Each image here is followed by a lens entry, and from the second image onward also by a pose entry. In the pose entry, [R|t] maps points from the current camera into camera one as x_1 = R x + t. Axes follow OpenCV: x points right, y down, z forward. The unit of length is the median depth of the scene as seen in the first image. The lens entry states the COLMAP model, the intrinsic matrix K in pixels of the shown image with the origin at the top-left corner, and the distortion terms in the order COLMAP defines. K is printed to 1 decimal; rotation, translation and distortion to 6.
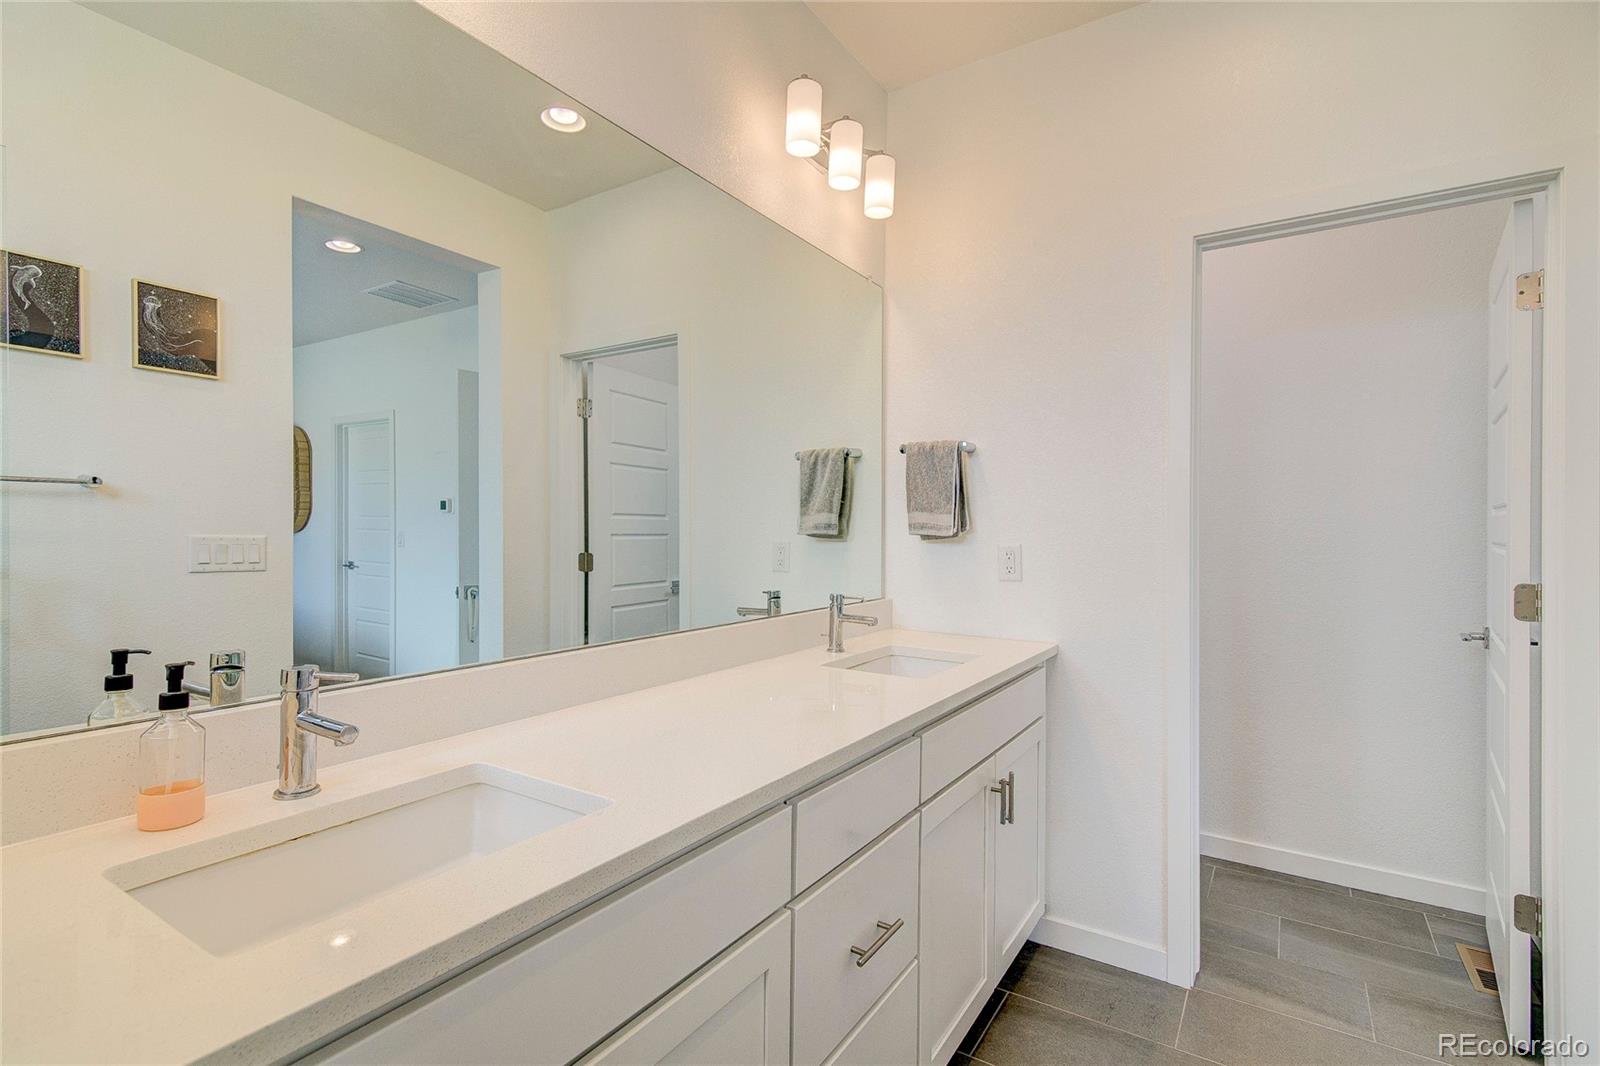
lens RADIAL K [[770.5, 0, 790.8], [0, 770.5, 529.3], [0, 0, 1]] dist [-0.015731, -0.001803]
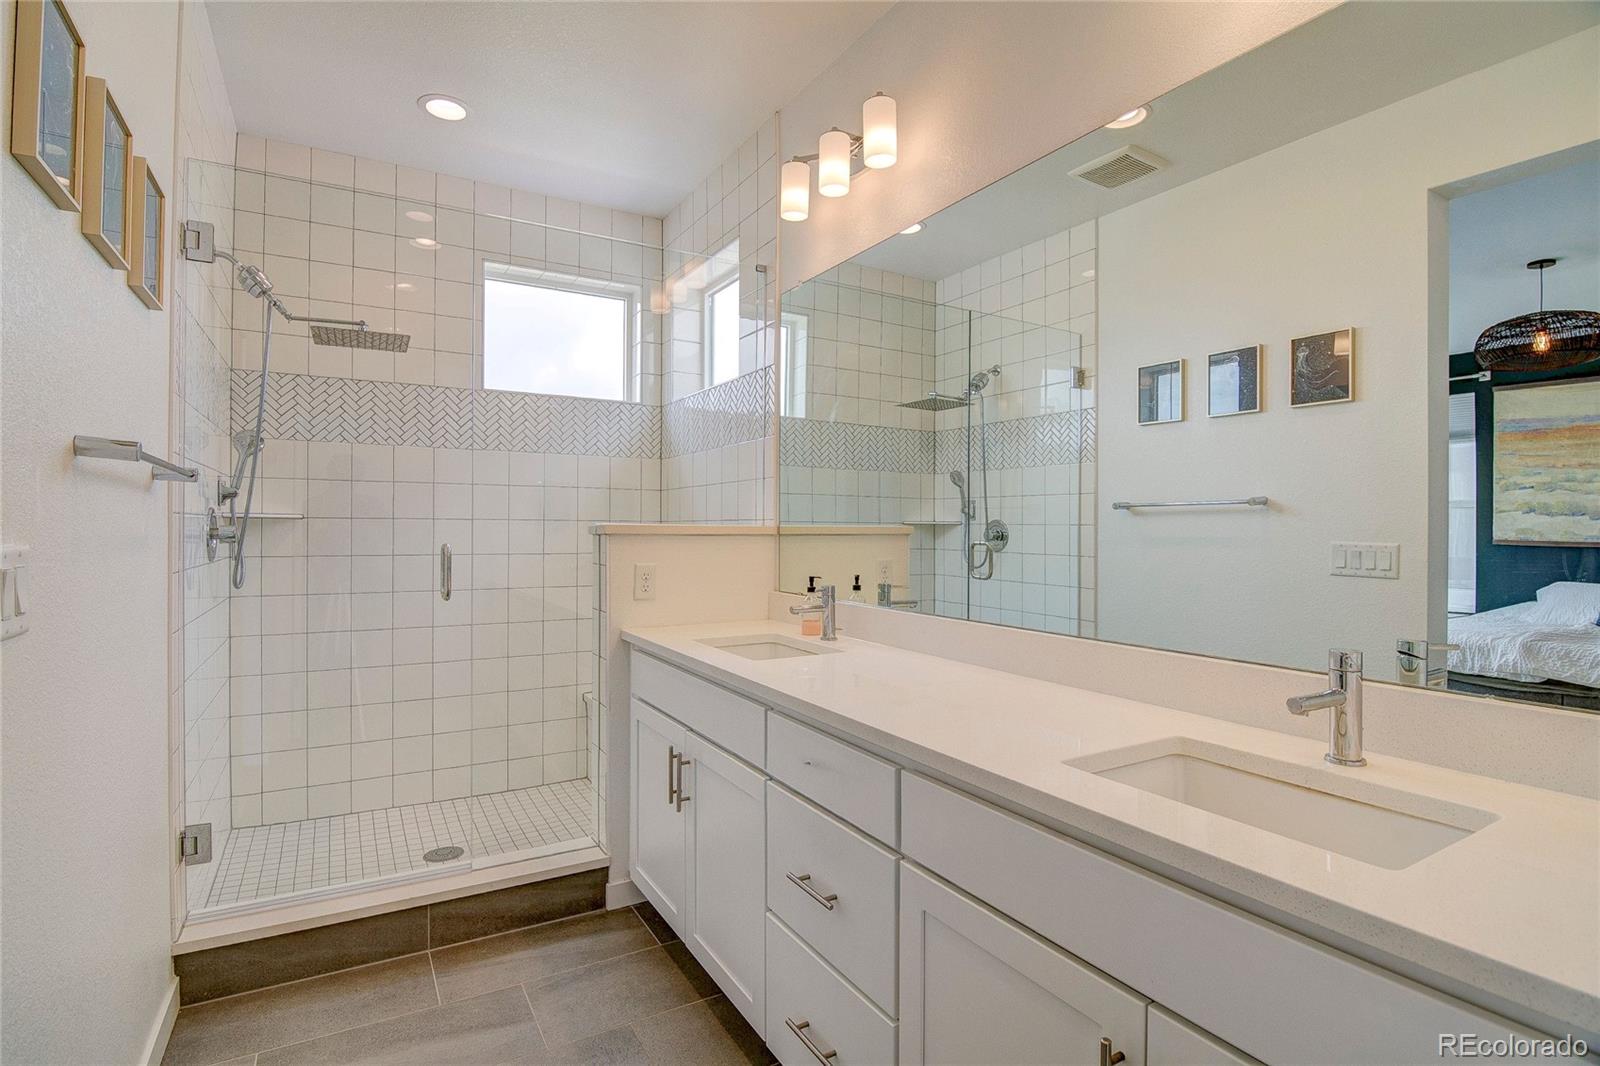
lens RADIAL K [[770.5, 0, 788.5], [0, 770.5, 536.0], [0, 0, 1]] dist [-0.015731, -0.001803]
pose [[-0.446070, -0.004098, -0.894989, 0.632403], [-0.005482, 0.999983, -0.001847, 0.004867], [0.894981, 0.004082, -0.446085, 0.808895]]
